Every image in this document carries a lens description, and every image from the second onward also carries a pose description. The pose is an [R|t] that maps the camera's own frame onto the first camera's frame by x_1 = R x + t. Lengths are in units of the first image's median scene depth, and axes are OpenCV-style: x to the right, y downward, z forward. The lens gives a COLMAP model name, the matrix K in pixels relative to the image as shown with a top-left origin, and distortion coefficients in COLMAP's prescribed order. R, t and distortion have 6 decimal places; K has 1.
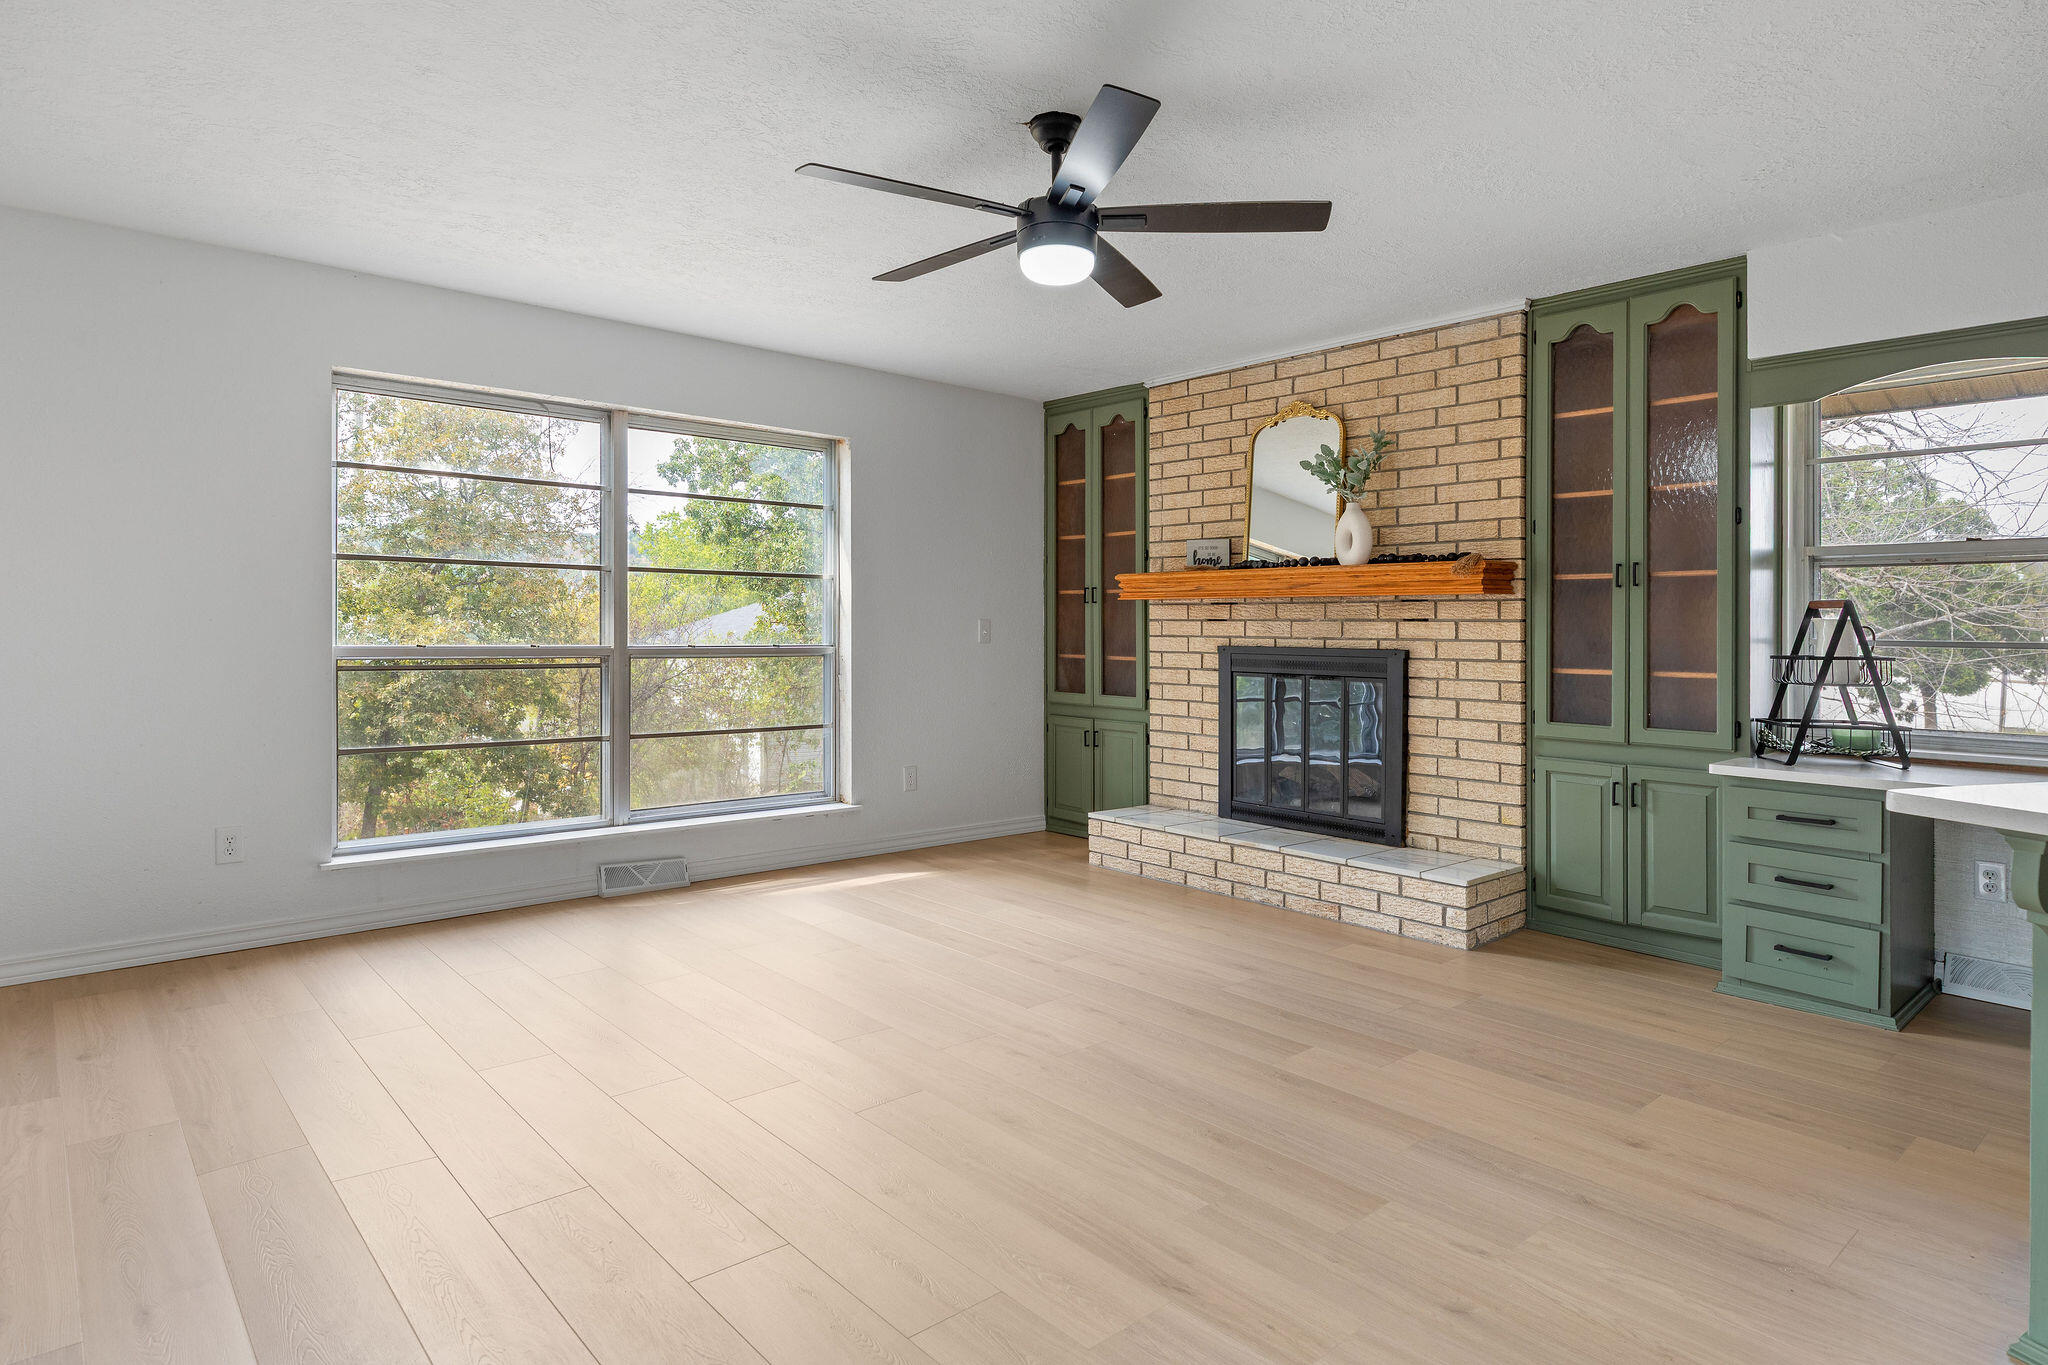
lens RADIAL K [[1138.5, 0, 1014.9], [0, 1138.5, 632.5], [0, 0, 1]] dist [-0.004154, -0.000504]
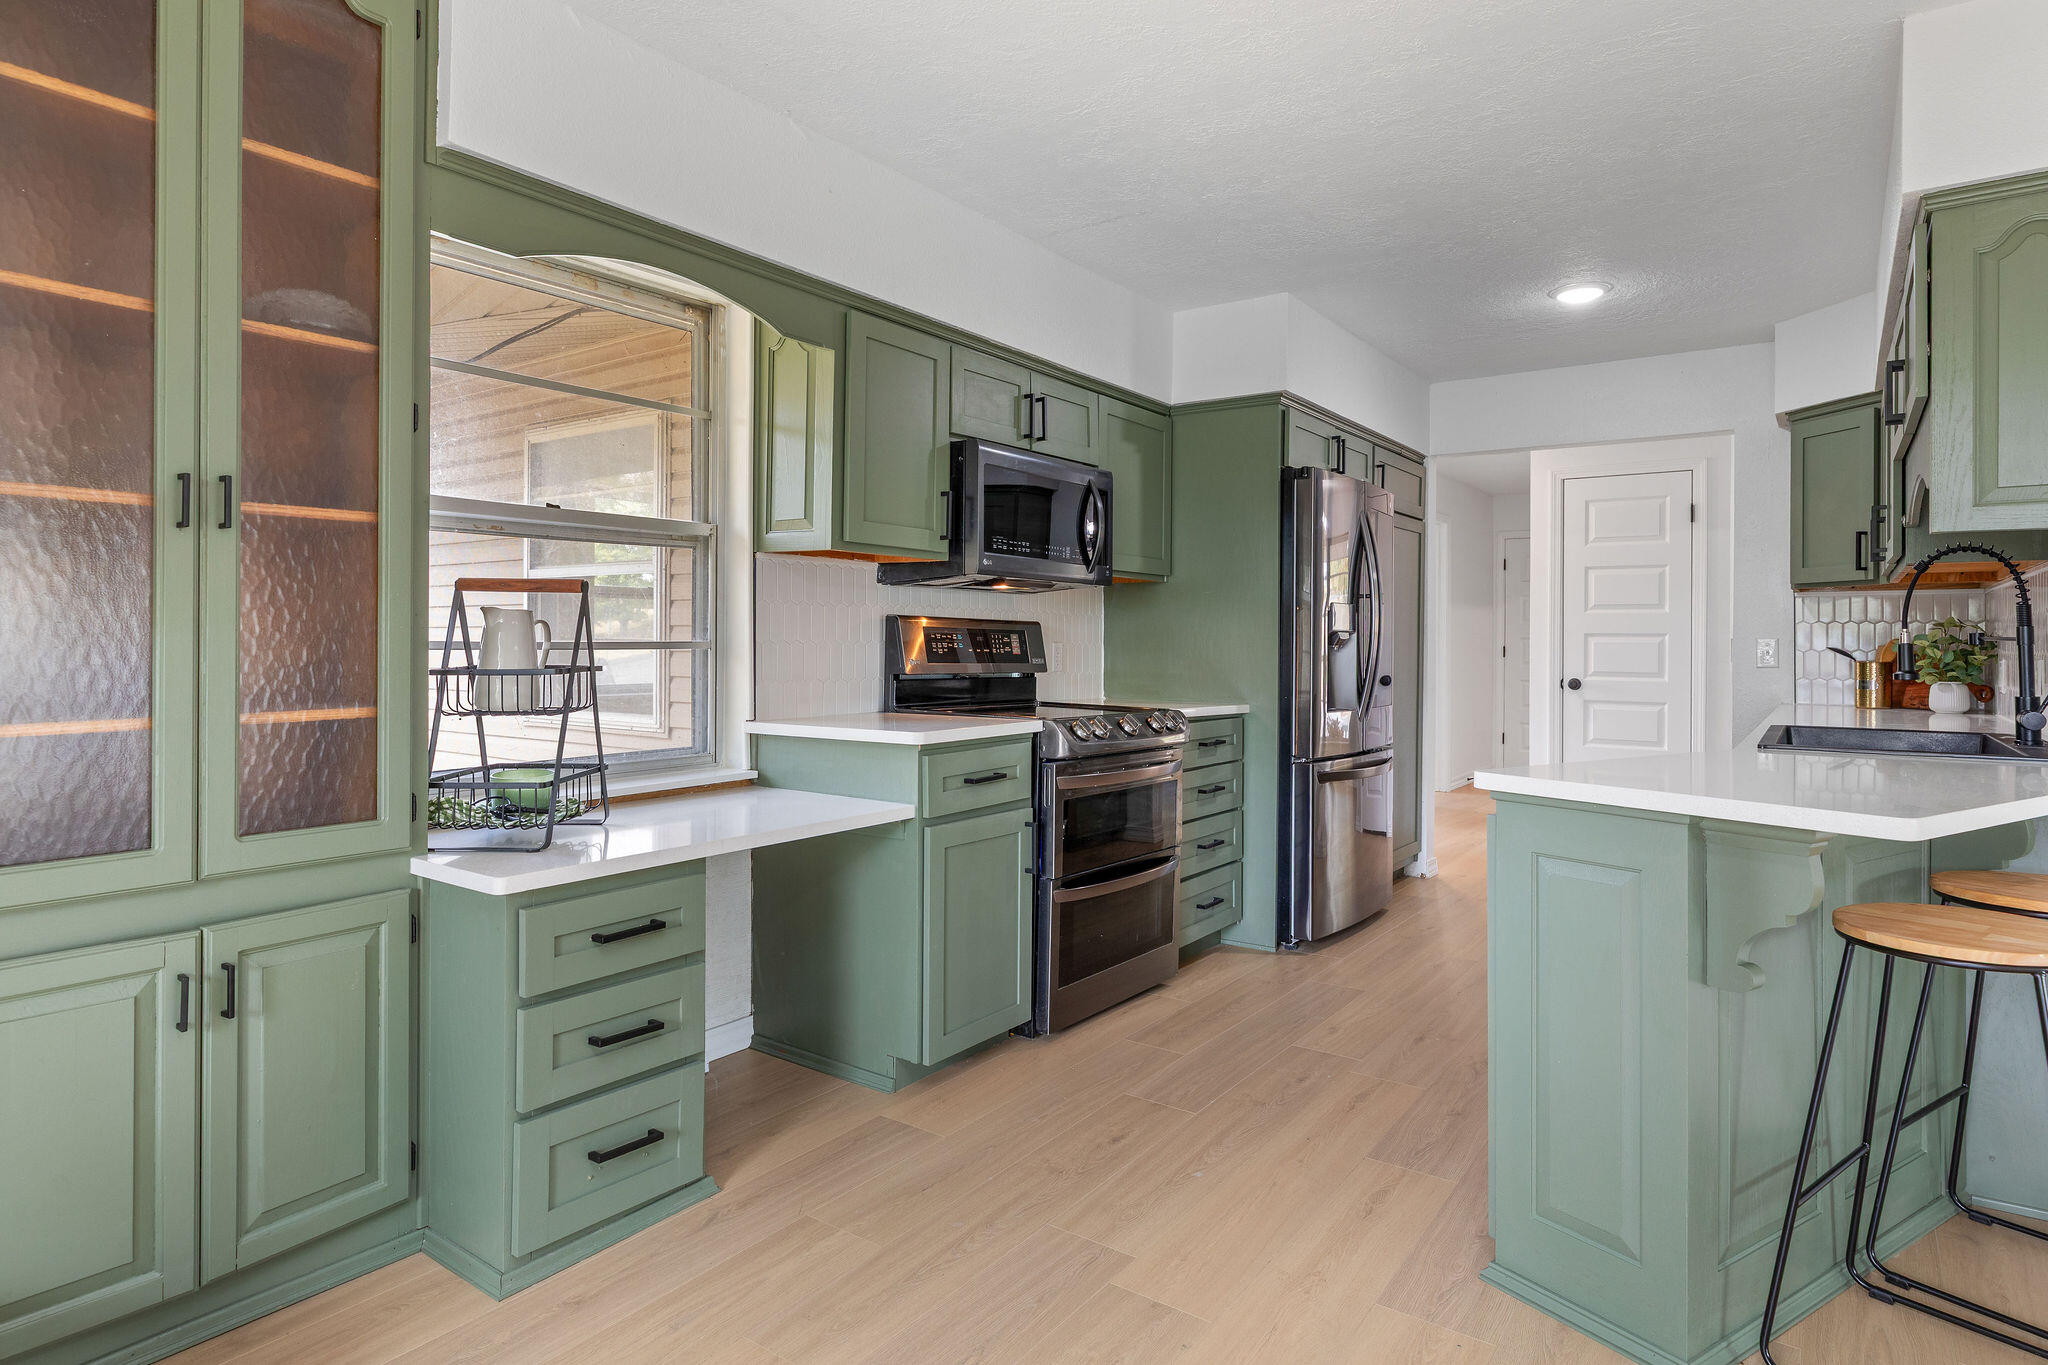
lens RADIAL K [[1138.5, 0, 1014.9], [0, 1138.5, 632.5], [0, 0, 1]] dist [-0.004154, -0.000504]
pose [[-0.223205, -0.003428, 0.974765, 0.031242], [0.001649, 0.999991, 0.003895, -0.000694], [-0.974770, 0.002476, -0.223198, 0.702631]]
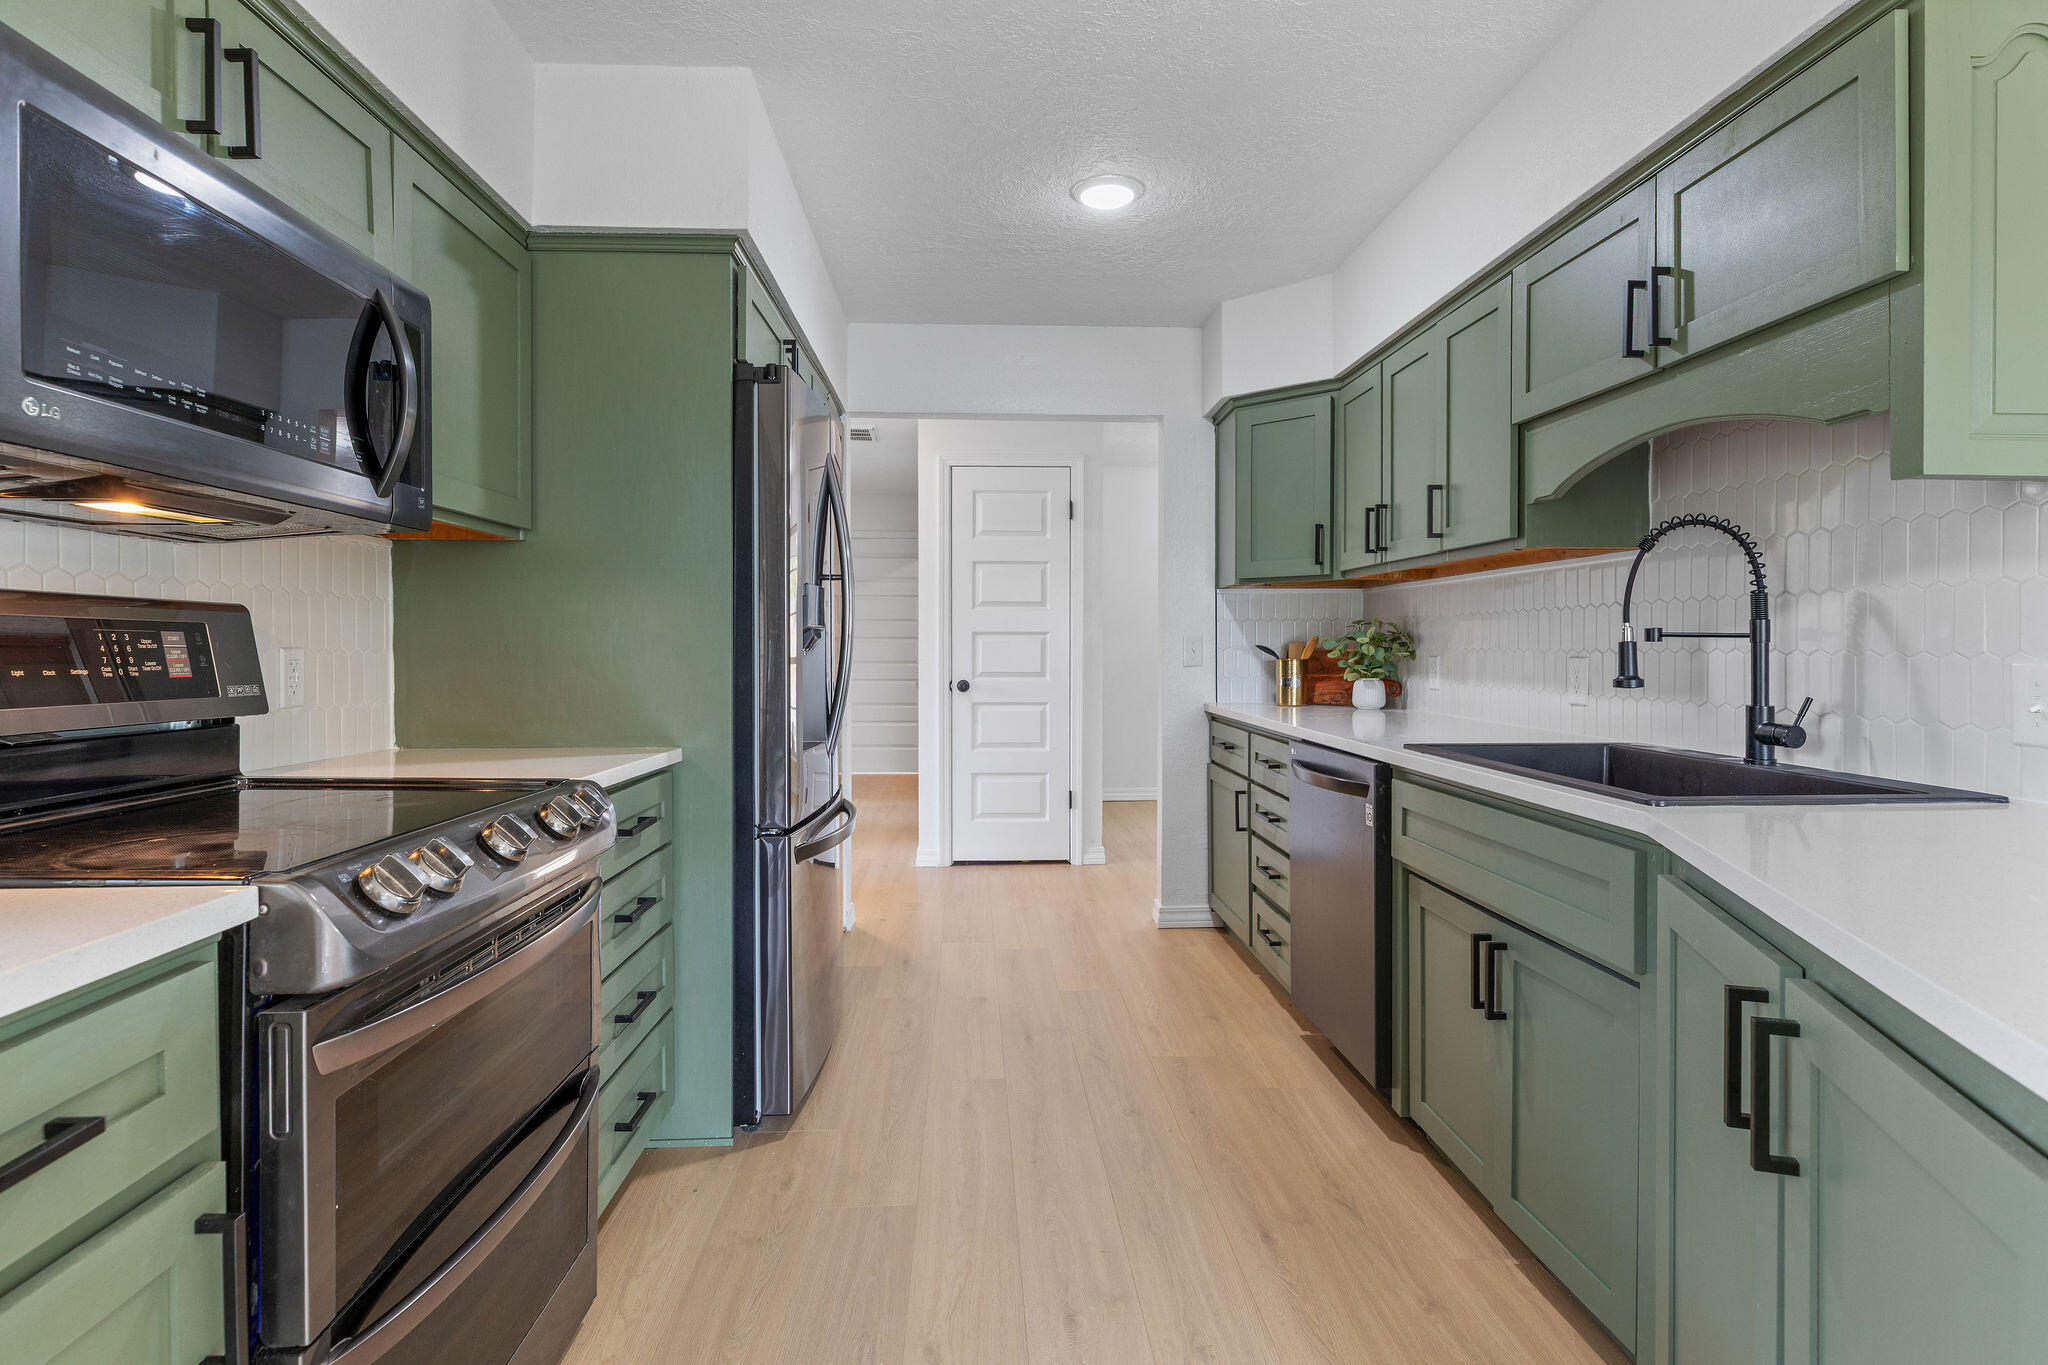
lens RADIAL K [[1014.1, 0, 1018.9], [0, 1014.1, 654.4], [0, 0, 1]] dist [-0.001881, -0.000610]
pose [[-0.780579, -0.016474, 0.624840, 0.454845], [-0.000328, 0.999663, 0.025947, 0.002805], [-0.625057, 0.020048, -0.780322, 0.594629]]
